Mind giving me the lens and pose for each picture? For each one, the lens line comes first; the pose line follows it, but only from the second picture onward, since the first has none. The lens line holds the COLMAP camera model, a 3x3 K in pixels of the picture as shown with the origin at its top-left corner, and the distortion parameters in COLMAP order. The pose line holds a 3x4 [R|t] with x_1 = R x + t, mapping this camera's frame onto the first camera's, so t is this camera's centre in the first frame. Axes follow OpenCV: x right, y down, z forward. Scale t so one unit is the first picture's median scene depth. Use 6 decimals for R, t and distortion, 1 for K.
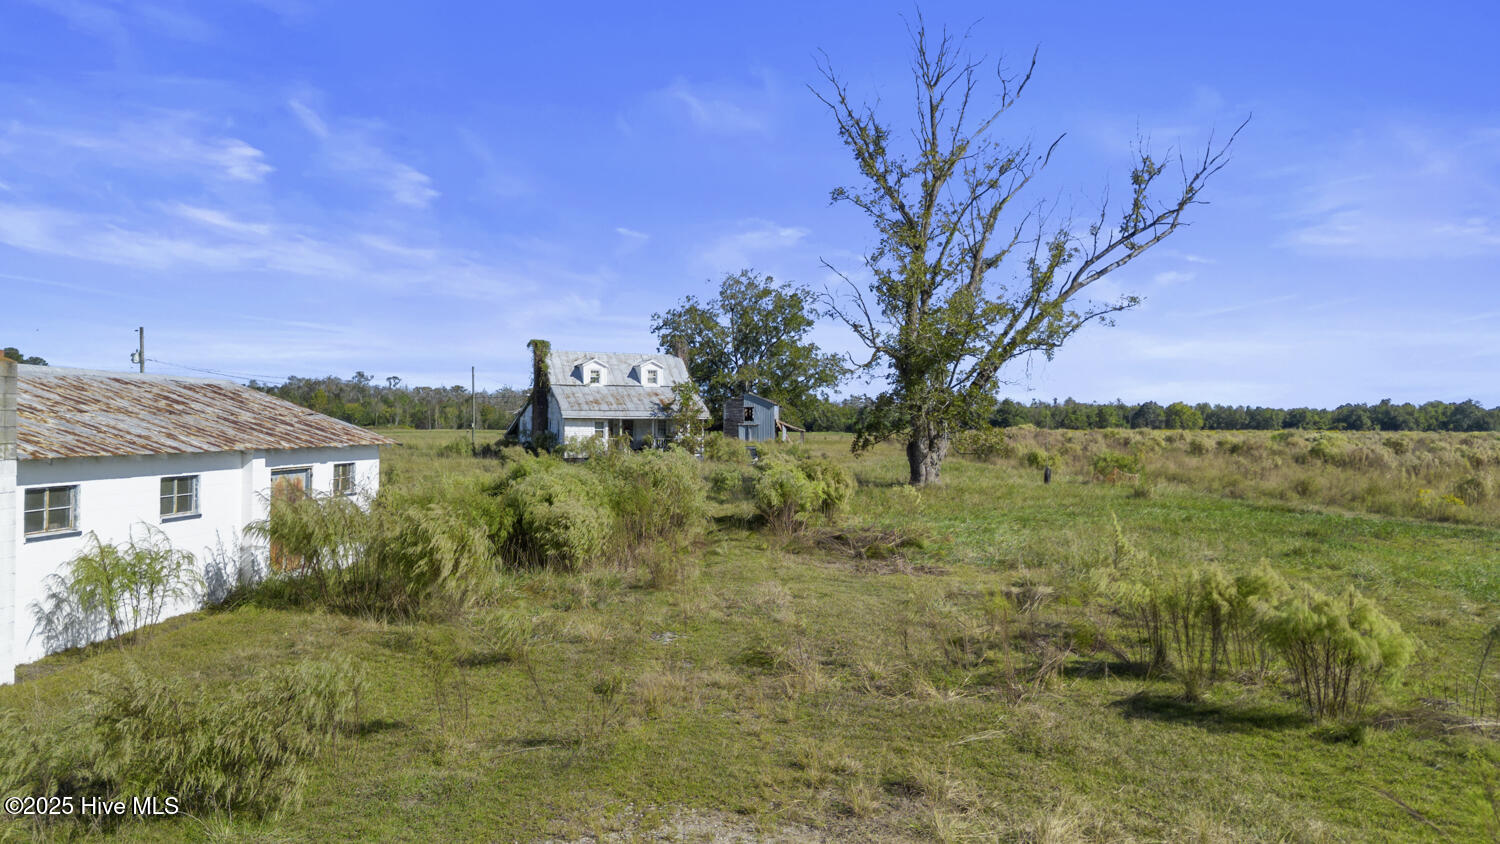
lens RADIAL K [[1069.4, 0, 755.2], [0, 1069.4, 422.8], [0, 0, 1]] dist [0.123029, -0.147116]
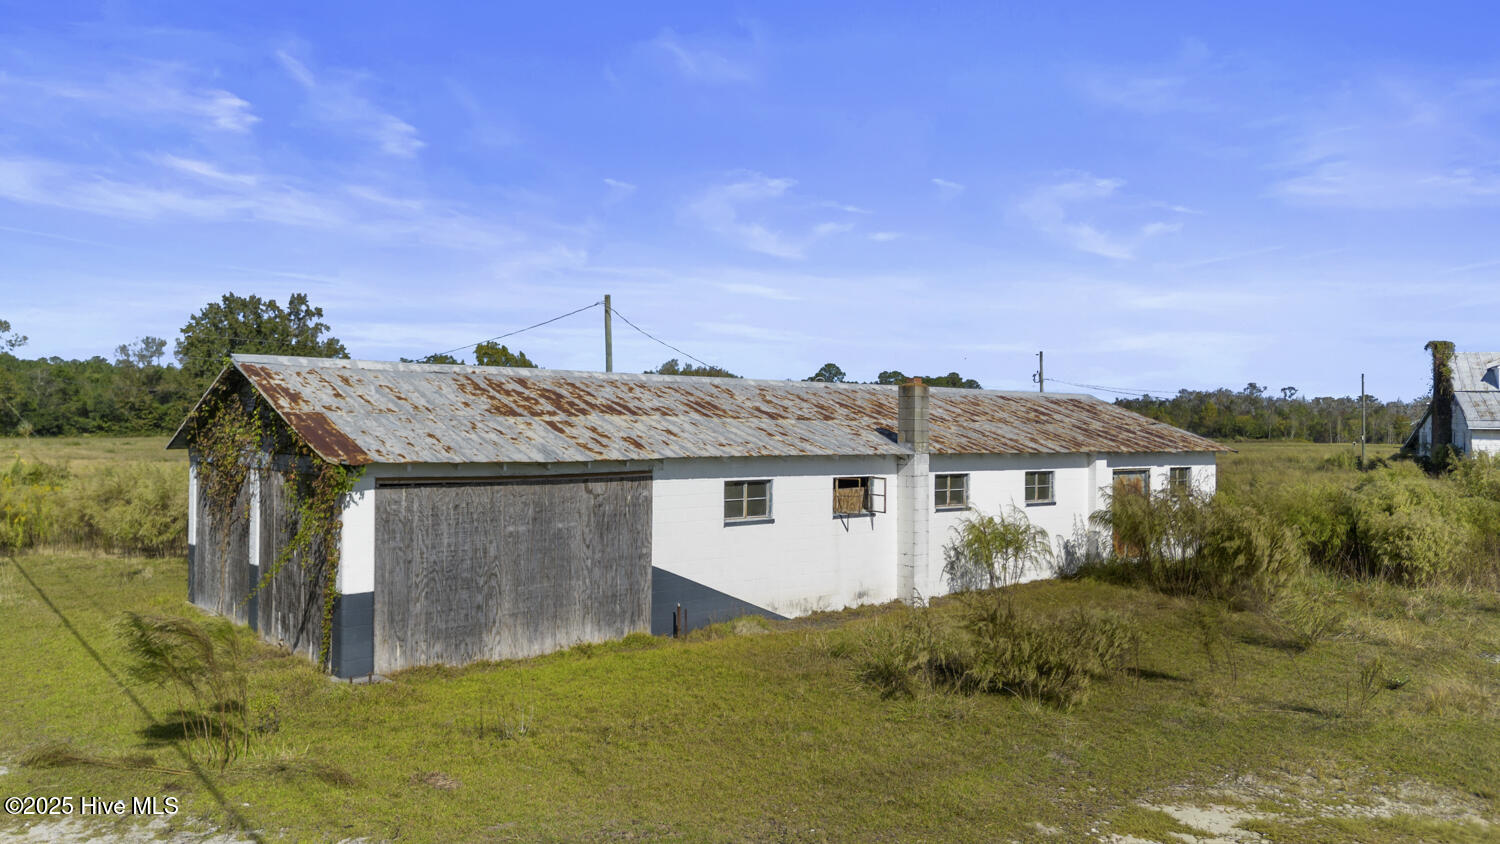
lens RADIAL K [[1069.4, 0, 755.2], [0, 1069.4, 422.8], [0, 0, 1]] dist [0.123029, -0.147116]
pose [[0.711200, -0.004031, -0.702978, 0.042119], [-0.004300, 0.999940, -0.010084, 0.002070], [0.702977, 0.010194, 0.711140, -0.045038]]
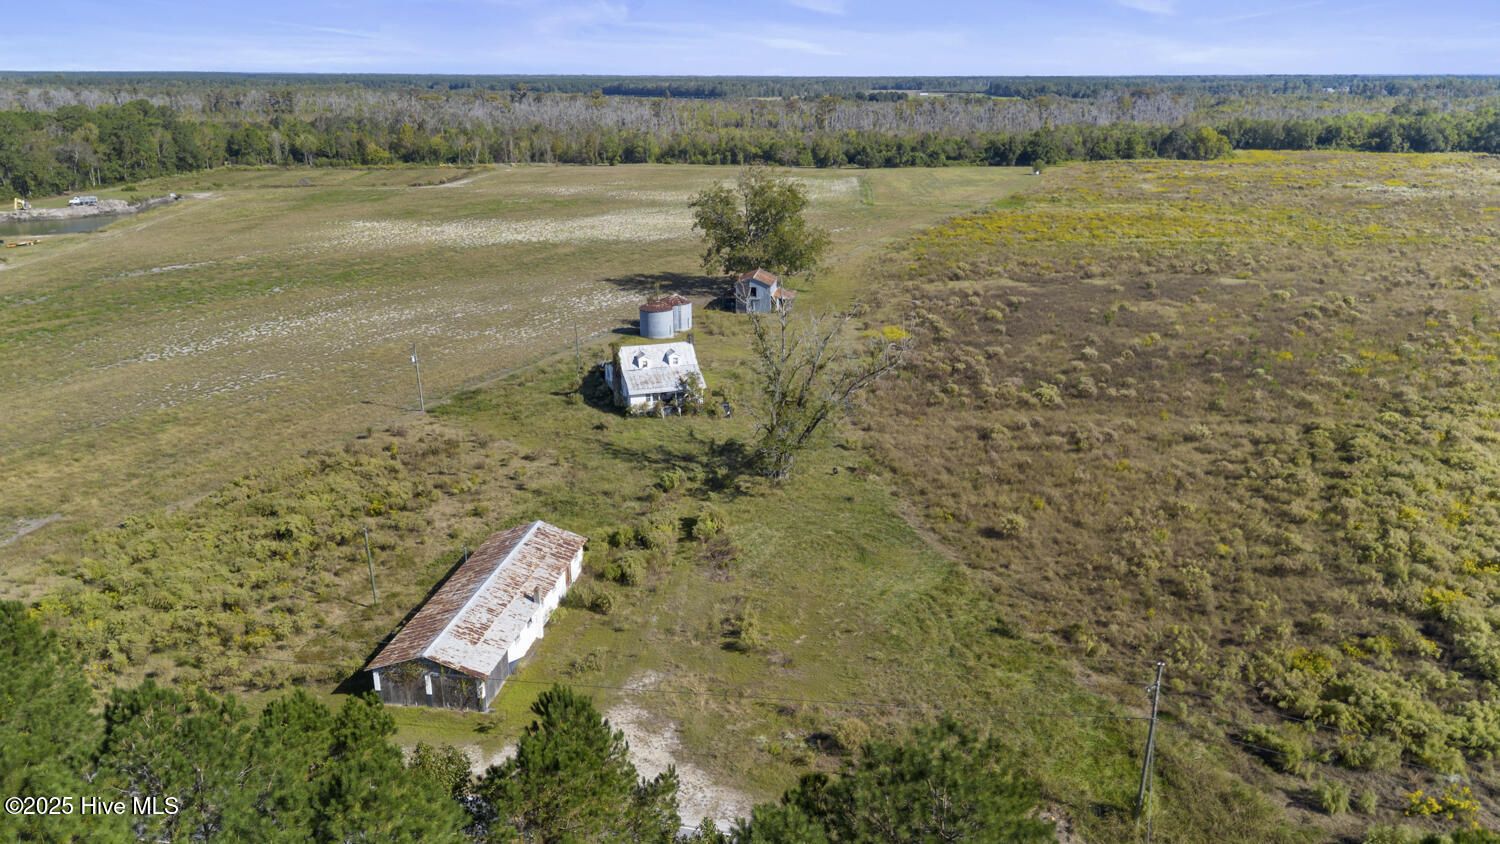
lens RADIAL K [[1069.4, 0, 755.2], [0, 1069.4, 422.8], [0, 0, 1]] dist [0.123029, -0.147116]
pose [[0.998059, 0.012659, -0.060980, 0.211392], [0.006522, 0.952498, 0.304476, -0.681422], [0.061938, -0.304283, 0.950566, -1.069330]]
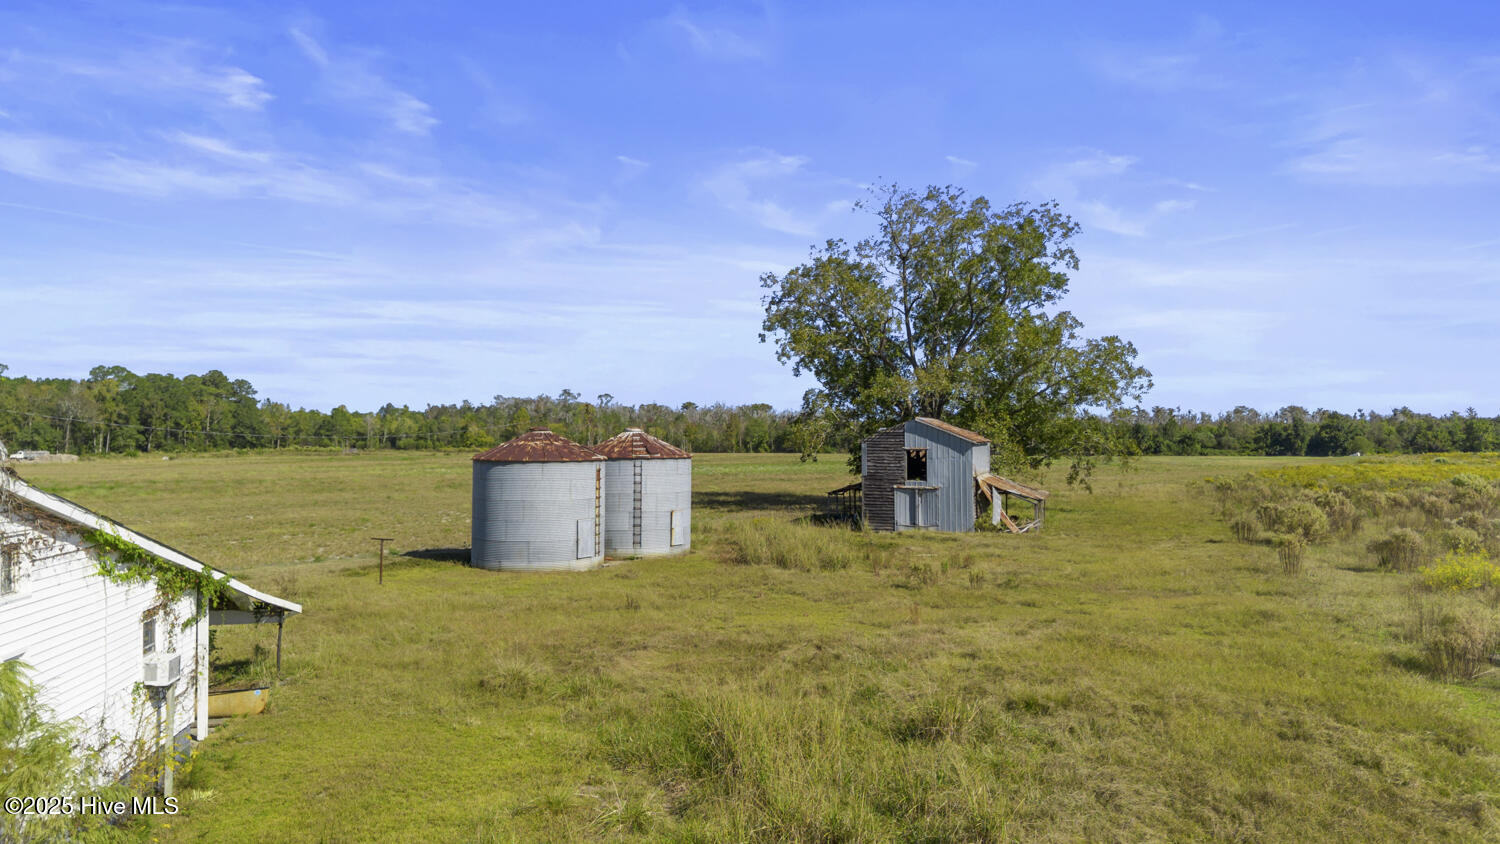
lens RADIAL K [[1074.7, 0, 750.0], [0, 1074.7, 422.0], [0, 0, 1]] dist [0.086893, -0.107293]
pose [[0.971780, -0.007939, -0.235755, 0.081593], [0.004763, 0.999890, -0.014037, -0.049311], [0.235840, 0.012518, 0.971711, 1.281468]]
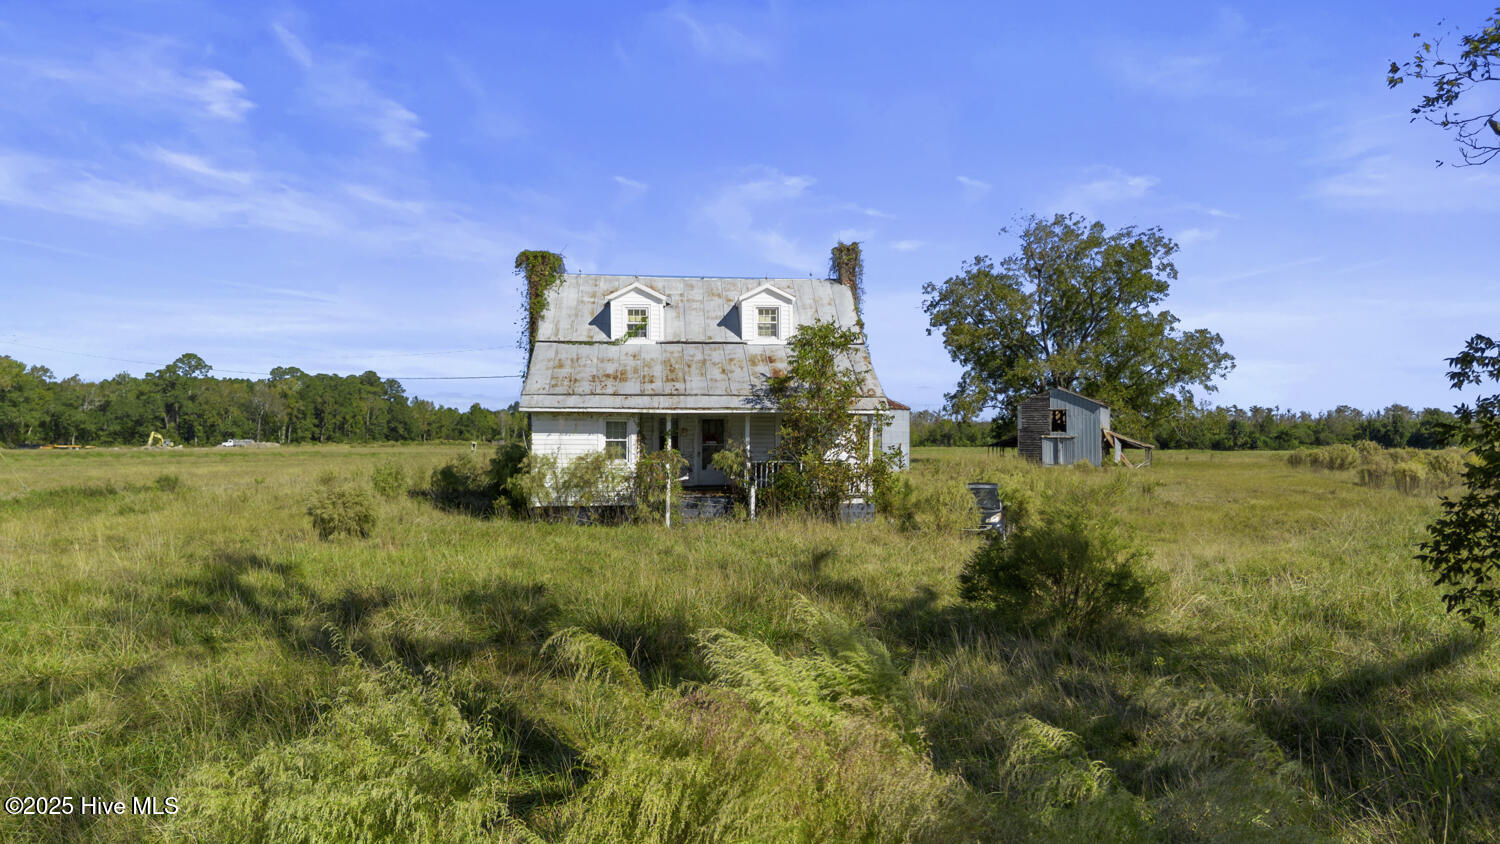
lens RADIAL K [[1074.7, 0, 750.0], [0, 1074.7, 422.0], [0, 0, 1]] dist [0.086893, -0.107293]
pose [[0.950606, -0.008003, -0.310298, 0.047293], [0.002791, 0.999848, -0.017237, 0.008558], [0.310388, 0.015519, 0.950483, 0.770111]]
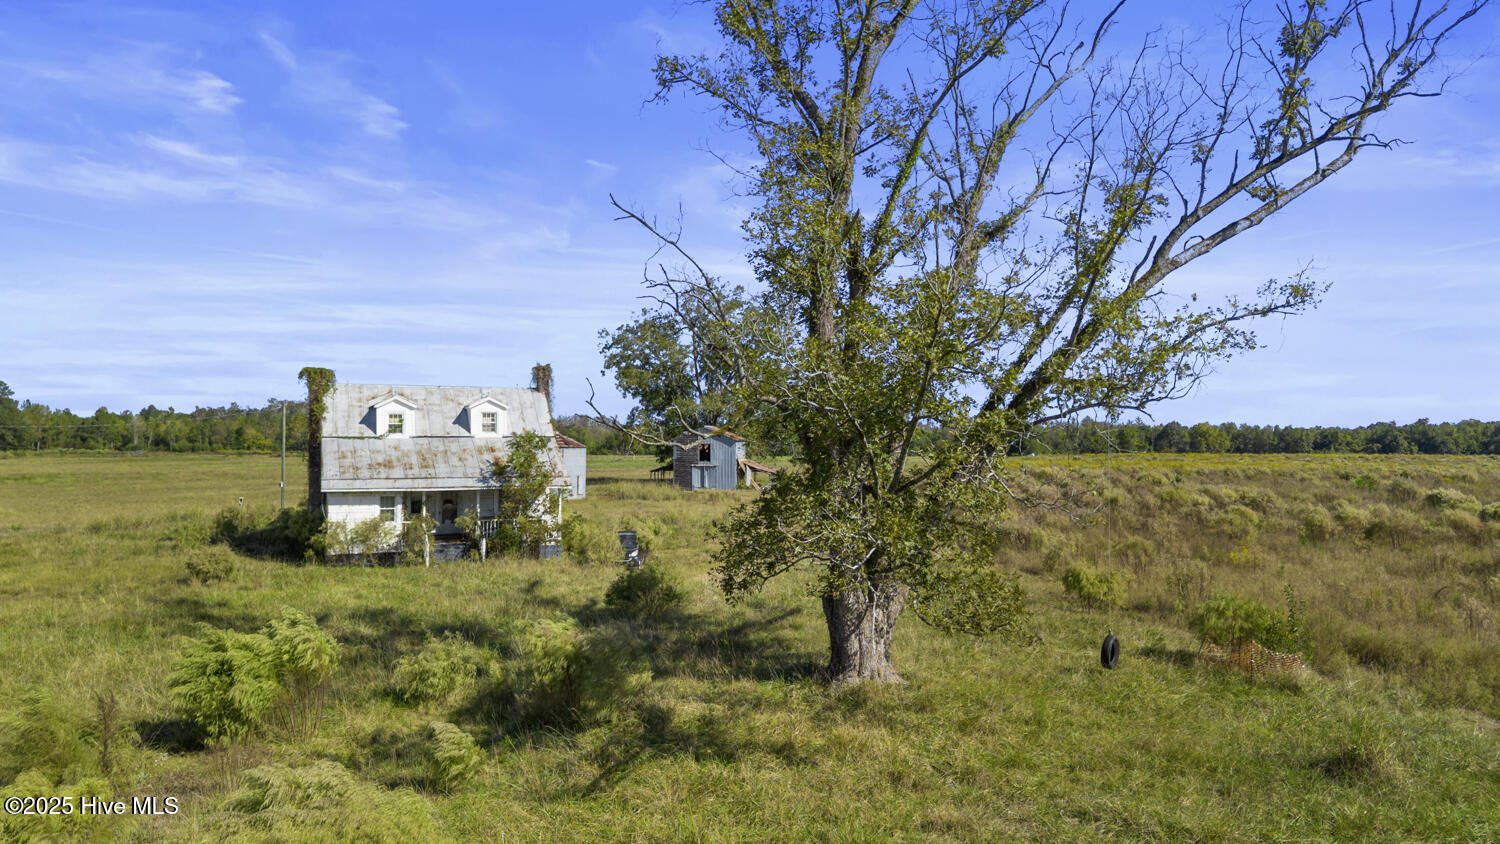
lens RADIAL K [[1069.4, 0, 755.2], [0, 1069.4, 422.8], [0, 0, 1]] dist [0.123029, -0.147116]
pose [[0.999909, -0.002844, -0.013174, 0.103965], [0.002629, 0.999864, -0.016295, -0.042294], [0.013218, 0.016259, 0.999780, 0.449795]]
